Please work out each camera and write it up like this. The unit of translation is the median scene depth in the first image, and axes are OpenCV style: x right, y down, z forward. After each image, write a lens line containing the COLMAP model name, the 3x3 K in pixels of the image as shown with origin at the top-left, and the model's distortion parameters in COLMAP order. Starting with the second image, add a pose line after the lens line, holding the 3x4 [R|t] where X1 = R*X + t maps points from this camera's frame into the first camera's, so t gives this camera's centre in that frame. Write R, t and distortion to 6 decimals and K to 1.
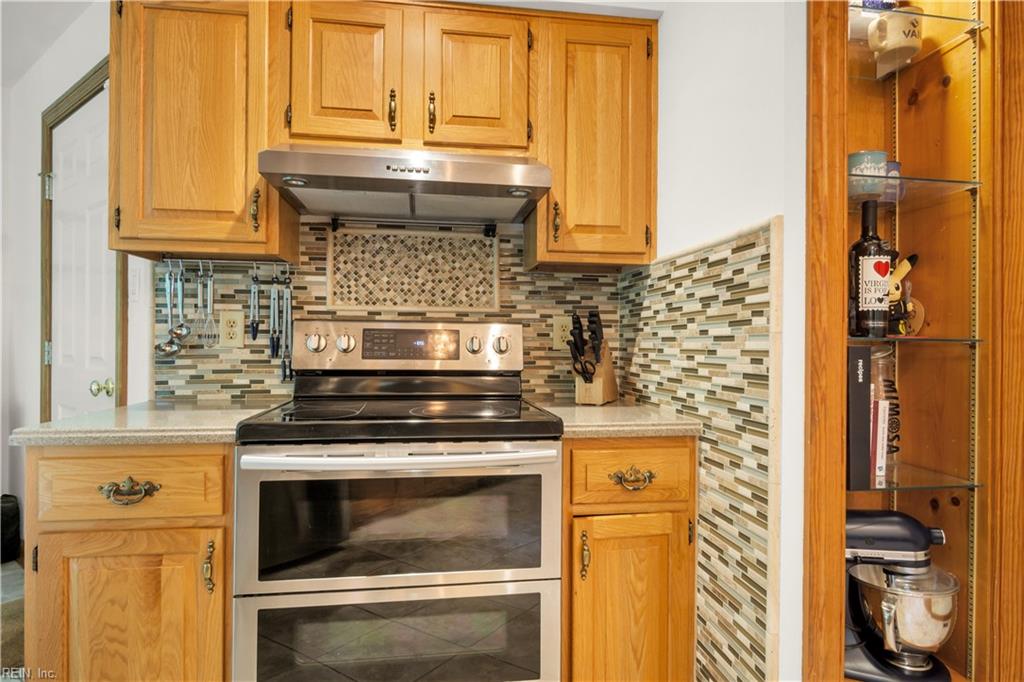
lens RADIAL K [[548.5, 0, 509.7], [0, 548.5, 337.8], [0, 0, 1]] dist [-0.004169, -0.000897]
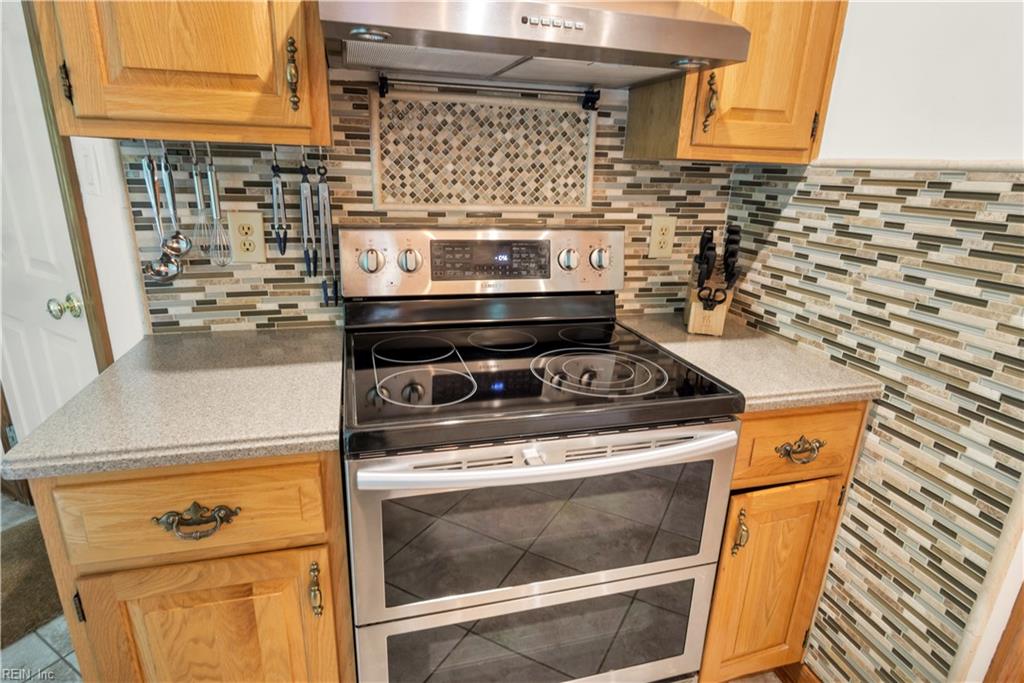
lens RADIAL K [[548.5, 0, 509.7], [0, 548.5, 338.3], [0, 0, 1]] dist [-0.004169, -0.000897]
pose [[0.993241, -0.010727, 0.115576, -0.287351], [-0.025378, 0.951559, 0.306417, -0.141399], [-0.113264, -0.307279, 0.944855, 0.268993]]
